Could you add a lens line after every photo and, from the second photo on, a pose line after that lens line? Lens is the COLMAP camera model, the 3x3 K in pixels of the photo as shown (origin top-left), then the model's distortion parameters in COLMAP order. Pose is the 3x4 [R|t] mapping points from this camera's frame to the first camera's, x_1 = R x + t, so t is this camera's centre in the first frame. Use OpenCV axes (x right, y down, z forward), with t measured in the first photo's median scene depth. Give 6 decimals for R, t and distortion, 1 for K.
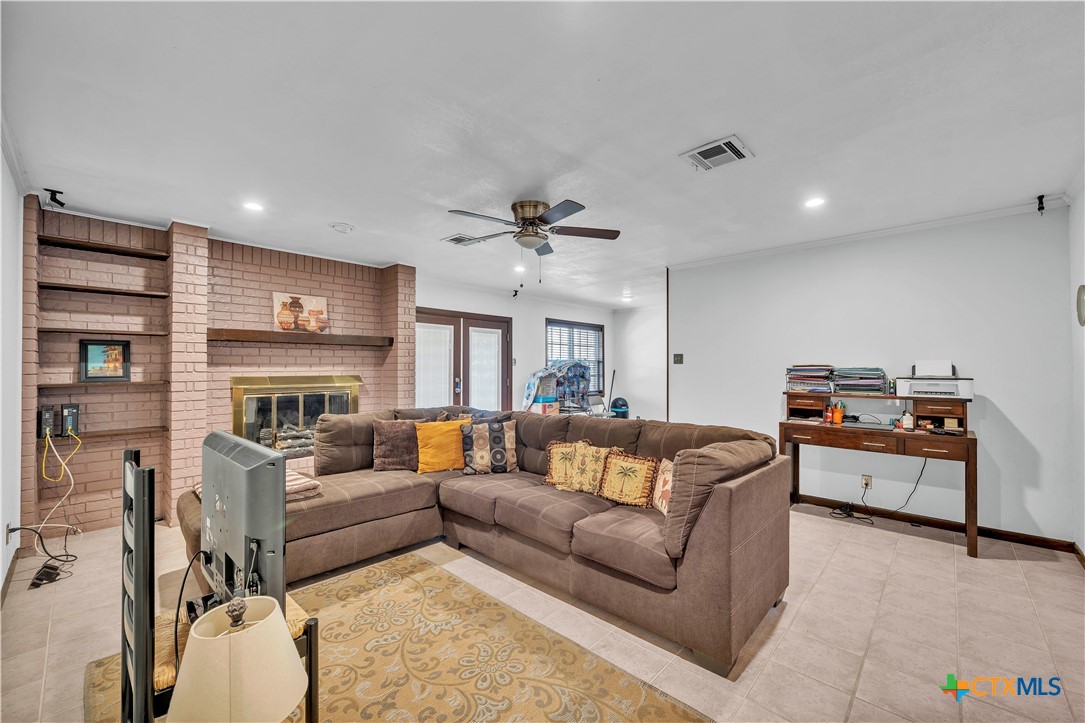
lens RADIAL K [[435.0, 0, 547.2], [0, 435.0, 367.8], [0, 0, 1]] dist [0.001716, 0.000077]
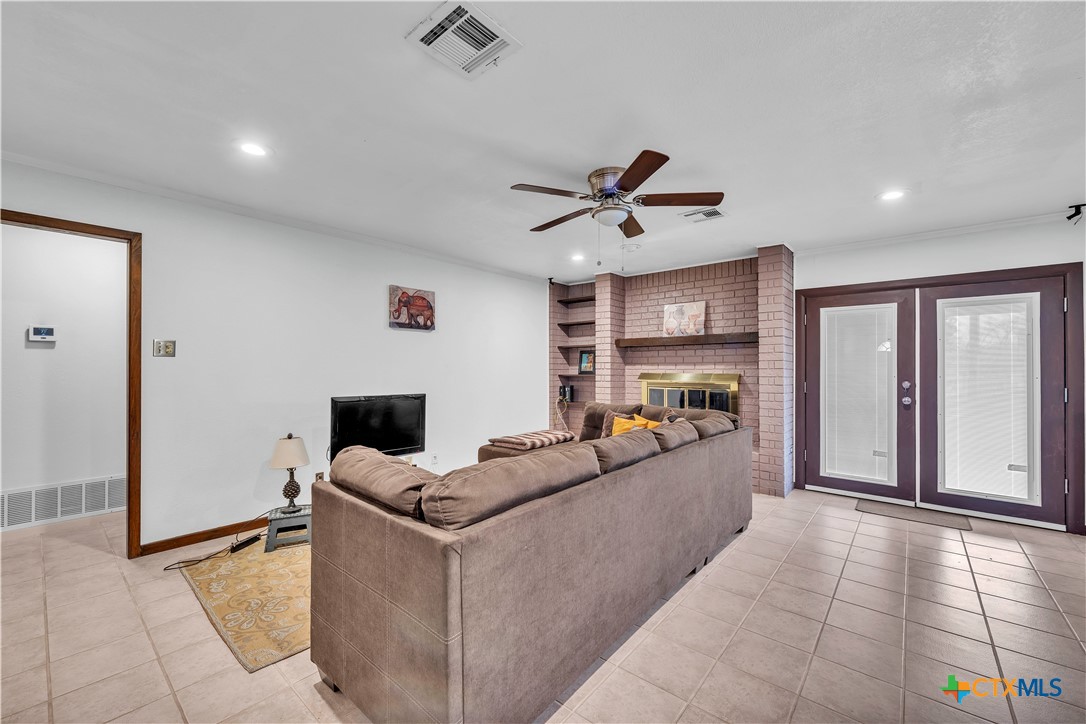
lens RADIAL K [[435.4, 0, 546.8], [0, 435.4, 363.1], [0, 0, 1]] dist [0.001716, 0.000077]
pose [[0.043868, -0.003591, -0.999031, 0.617592], [0.004304, 0.999985, -0.003406, -0.006299], [0.999028, -0.004150, 0.043883, 0.632867]]
